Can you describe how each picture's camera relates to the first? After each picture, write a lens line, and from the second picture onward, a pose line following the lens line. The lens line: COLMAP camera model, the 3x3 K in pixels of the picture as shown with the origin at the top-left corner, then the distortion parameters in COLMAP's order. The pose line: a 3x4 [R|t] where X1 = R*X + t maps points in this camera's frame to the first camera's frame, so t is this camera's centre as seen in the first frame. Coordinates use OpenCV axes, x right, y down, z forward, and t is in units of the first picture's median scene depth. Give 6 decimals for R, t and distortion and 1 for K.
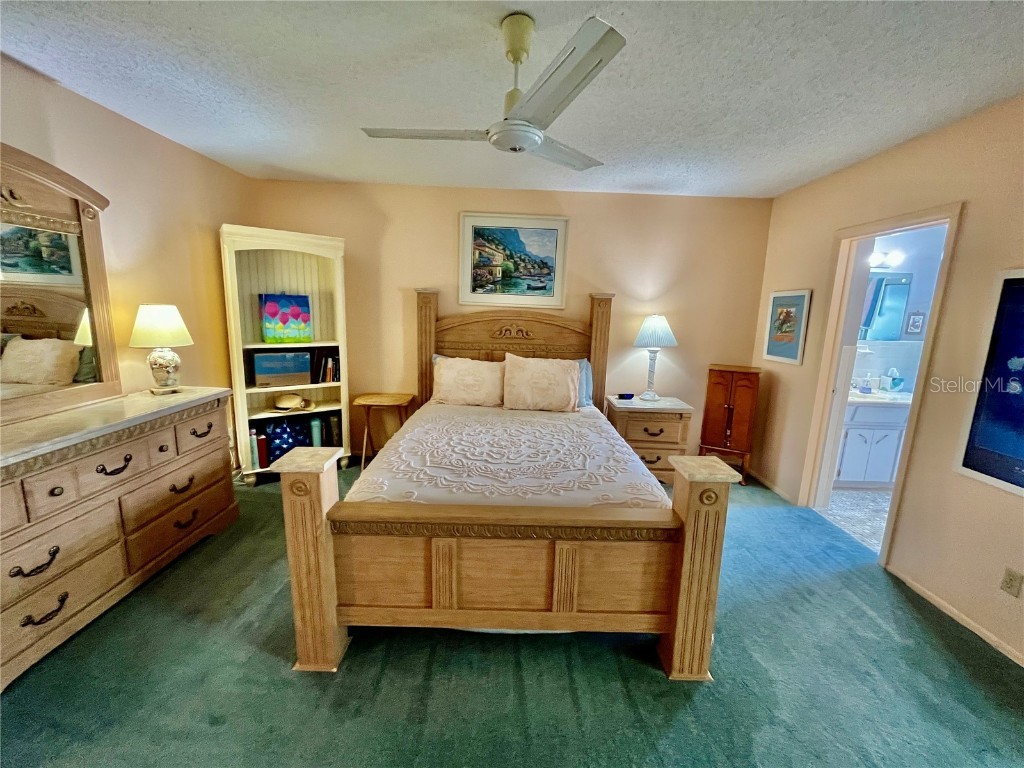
lens RADIAL K [[412.8, 0, 509.6], [0, 412.8, 382.1], [0, 0, 1]] dist [-0.003399, -0.000734]
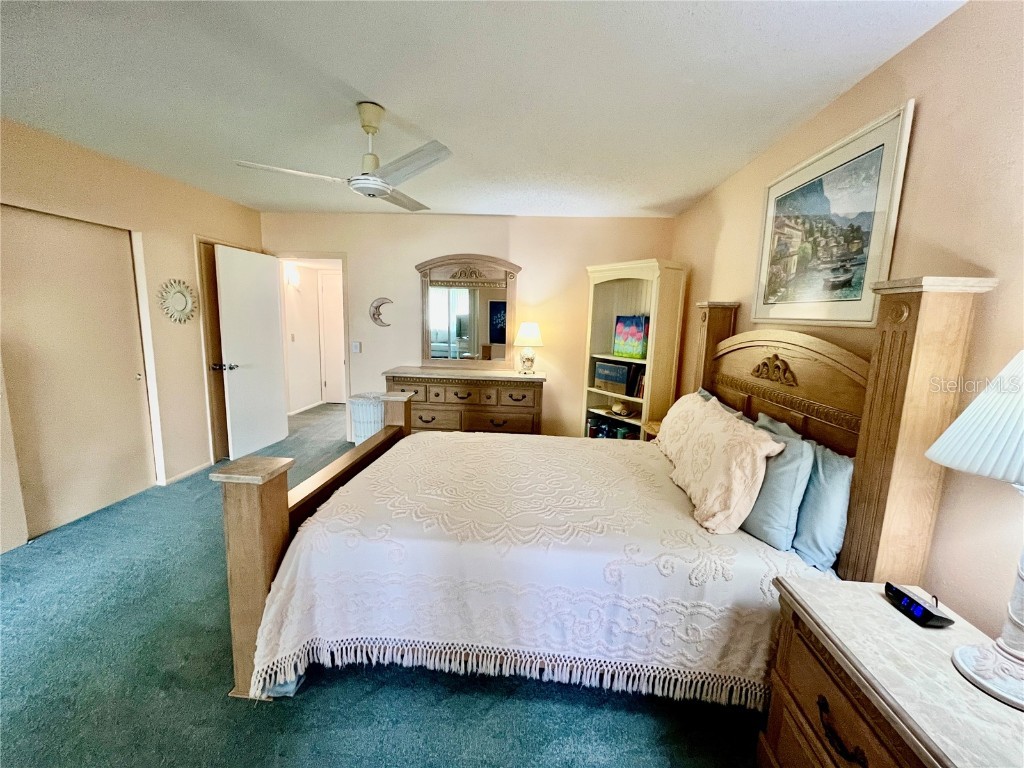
lens RADIAL K [[412.8, 0, 509.6], [0, 412.8, 382.1], [0, 0, 1]] dist [-0.003399, -0.000734]
pose [[-0.069496, 0.120370, -0.990294, 0.614595], [-0.214054, 0.967772, 0.132654, -0.107343], [0.974346, 0.221196, -0.041491, 0.716810]]
